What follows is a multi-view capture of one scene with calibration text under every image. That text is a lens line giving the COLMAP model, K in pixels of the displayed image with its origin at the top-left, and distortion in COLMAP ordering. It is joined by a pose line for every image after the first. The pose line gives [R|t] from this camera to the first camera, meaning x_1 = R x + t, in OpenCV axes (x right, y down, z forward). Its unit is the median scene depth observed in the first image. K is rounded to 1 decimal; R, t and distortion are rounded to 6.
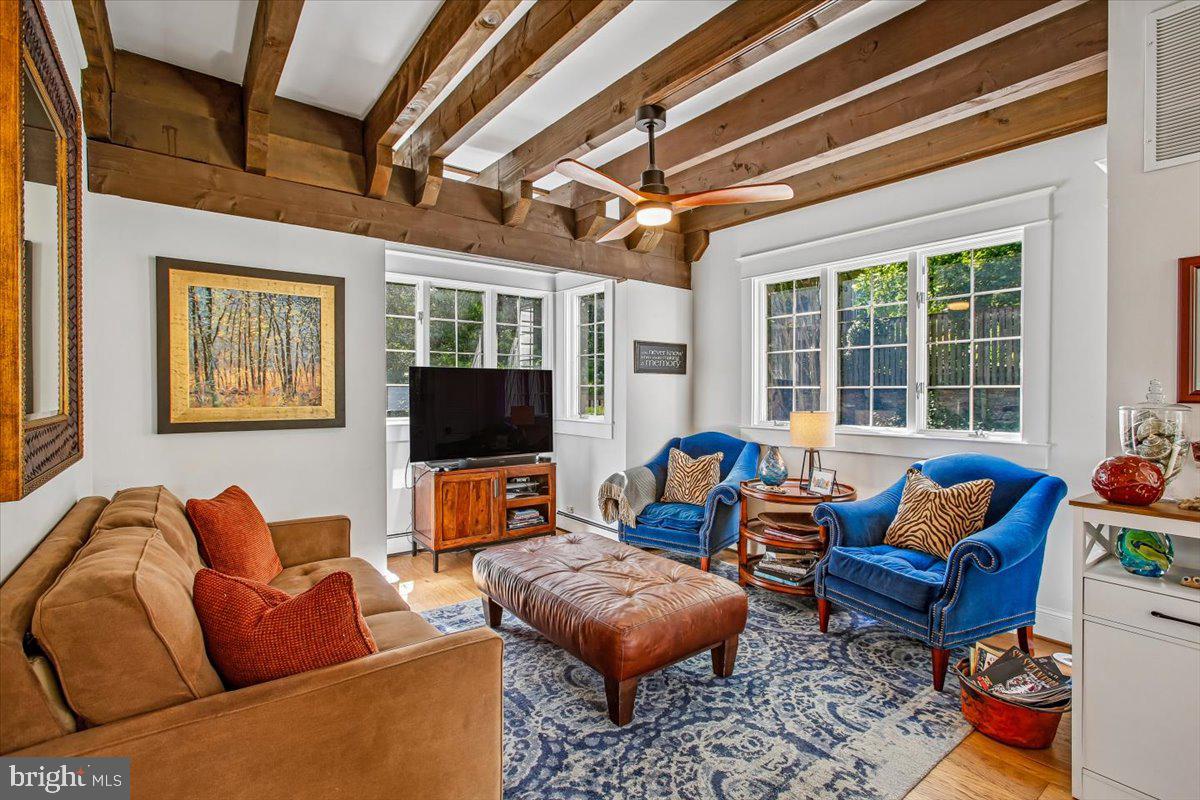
lens RADIAL K [[566.0, 0, 598.0], [0, 566.0, 400.6], [0, 0, 1]] dist [-0.002960, -0.000523]
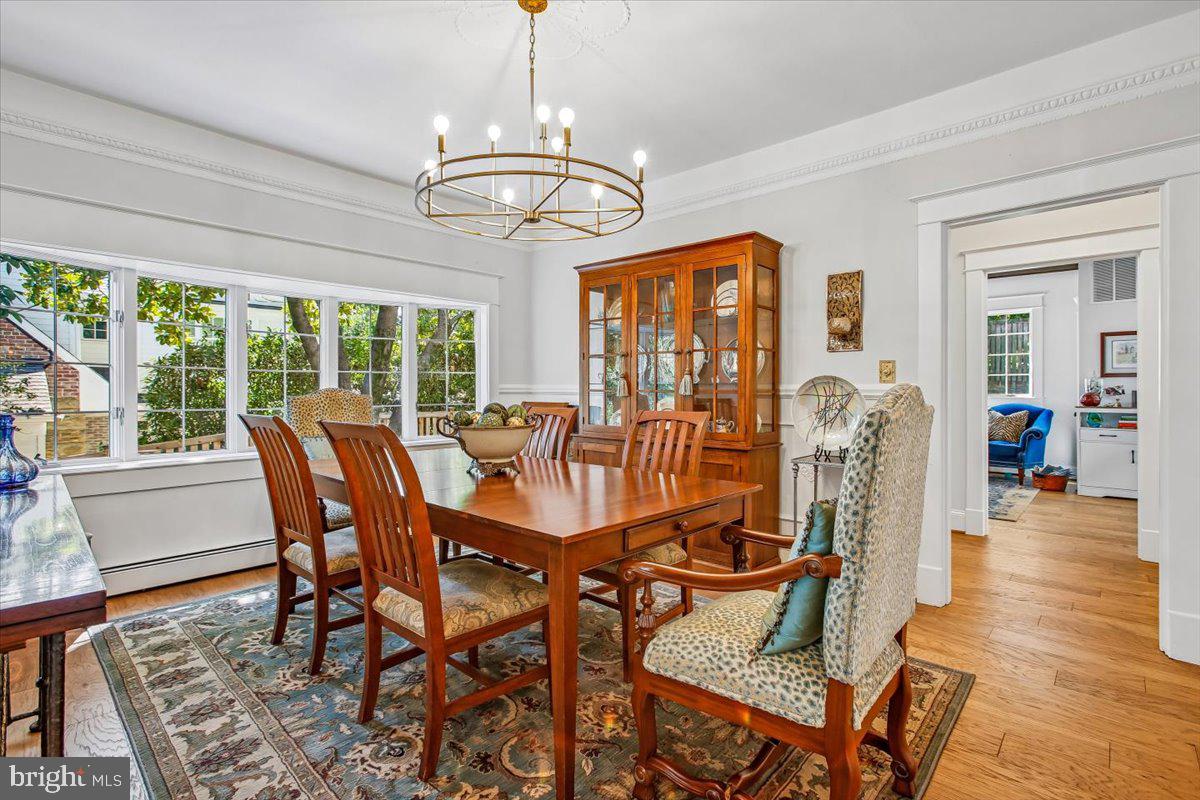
lens RADIAL K [[566.0, 0, 602.5], [0, 566.0, 391.7], [0, 0, 1]] dist [-0.002960, -0.000523]
pose [[0.984610, -0.000945, 0.174761, -1.048707], [0.003678, 0.999876, -0.015314, 0.056462], [-0.174725, 0.015721, 0.984492, -0.752307]]
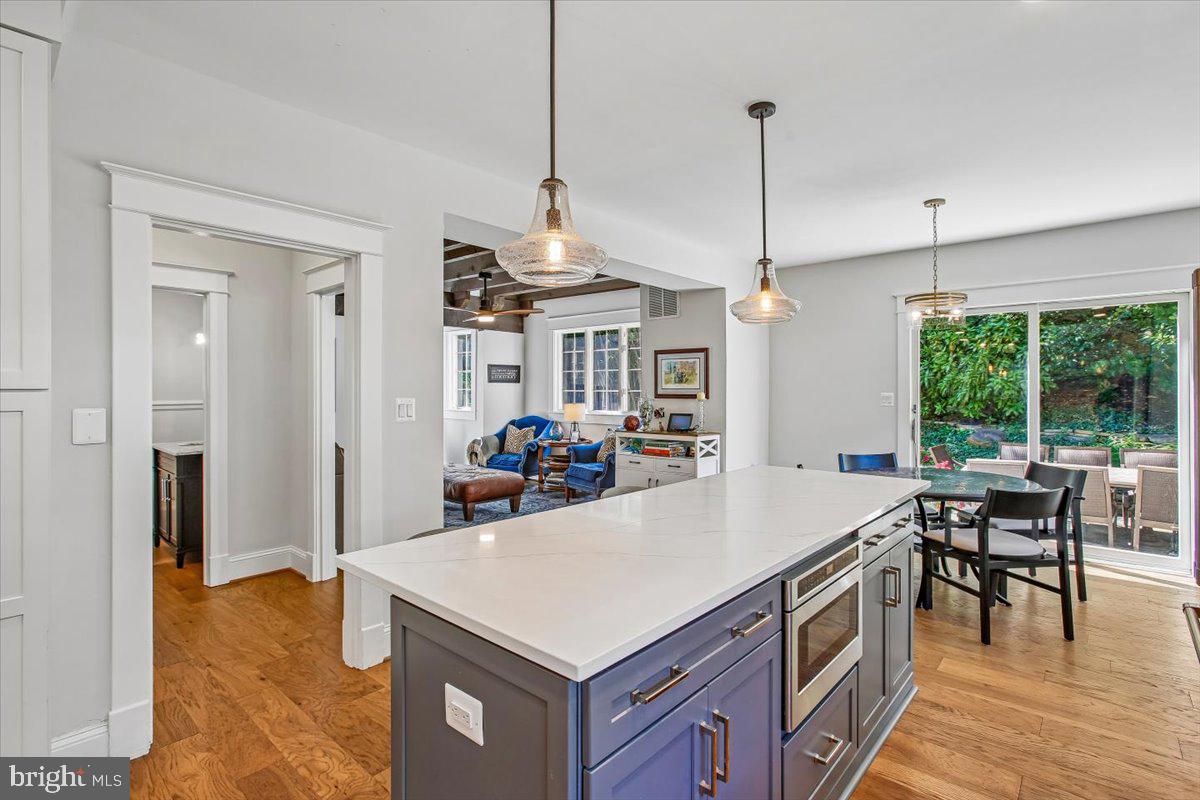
lens RADIAL K [[566.0, 0, 595.4], [0, 566.0, 389.6], [0, 0, 1]] dist [-0.002960, -0.000523]
pose [[0.981707, -0.001212, 0.190395, 0.060450], [0.004259, 0.999869, -0.015597, 0.002069], [-0.190351, 0.016122, 0.981584, -0.851738]]
